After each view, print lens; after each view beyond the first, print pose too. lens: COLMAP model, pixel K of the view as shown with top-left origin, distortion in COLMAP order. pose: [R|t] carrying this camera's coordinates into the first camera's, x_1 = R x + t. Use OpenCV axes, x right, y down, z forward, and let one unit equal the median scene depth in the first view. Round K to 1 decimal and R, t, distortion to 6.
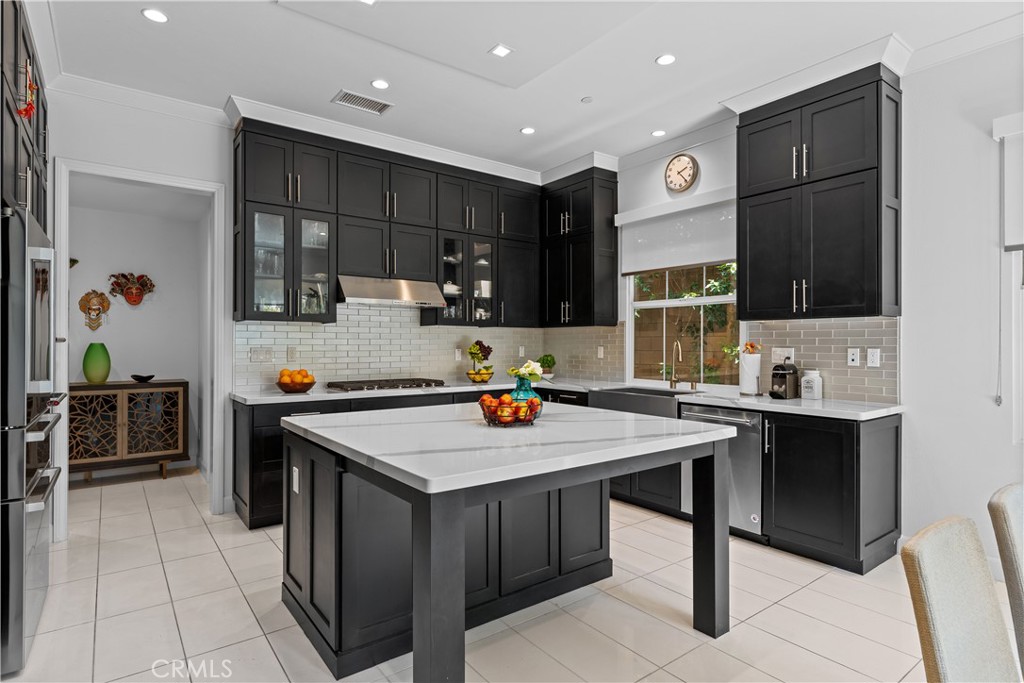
lens RADIAL K [[528.2, 0, 521.1], [0, 528.2, 343.2], [0, 0, 1]] dist [0.002608, -0.002002]
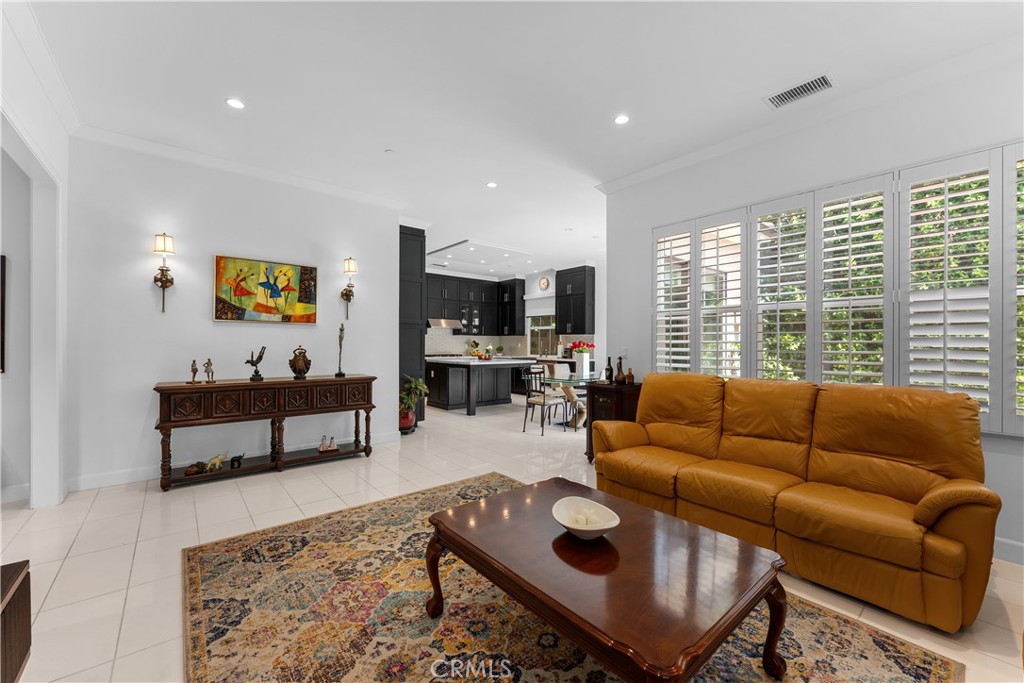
lens RADIAL K [[408.7, 0, 512.5], [0, 408.7, 342.6], [0, 0, 1]] dist [0.001861, 0.000030]
pose [[0.999434, 0.004096, 0.033377, 0.055714], [-0.004021, 0.999989, -0.002320, 0.011098], [-0.033386, 0.002185, 0.999440, -1.307516]]
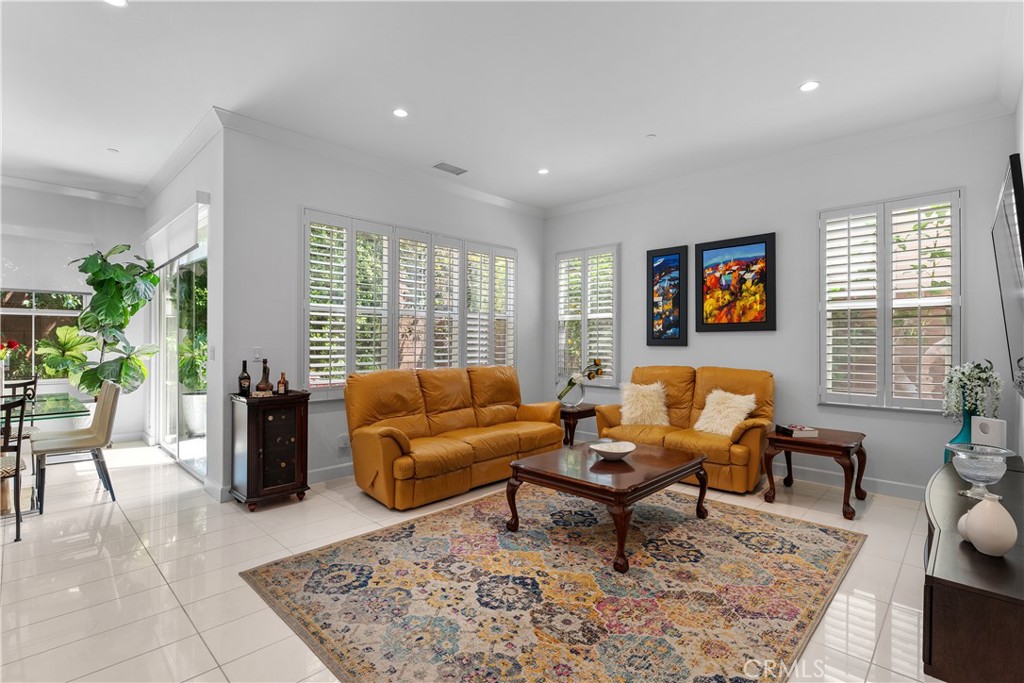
lens RADIAL K [[479.7, 0, 512.0], [0, 479.7, 341.9], [0, 0, 1]] dist [0.003529, -0.001511]
pose [[-0.150117, -0.001549, 0.988667, -0.612950], [-0.003353, 0.999994, 0.001058, 0.007653], [-0.988663, -0.003156, -0.150121, -0.619977]]
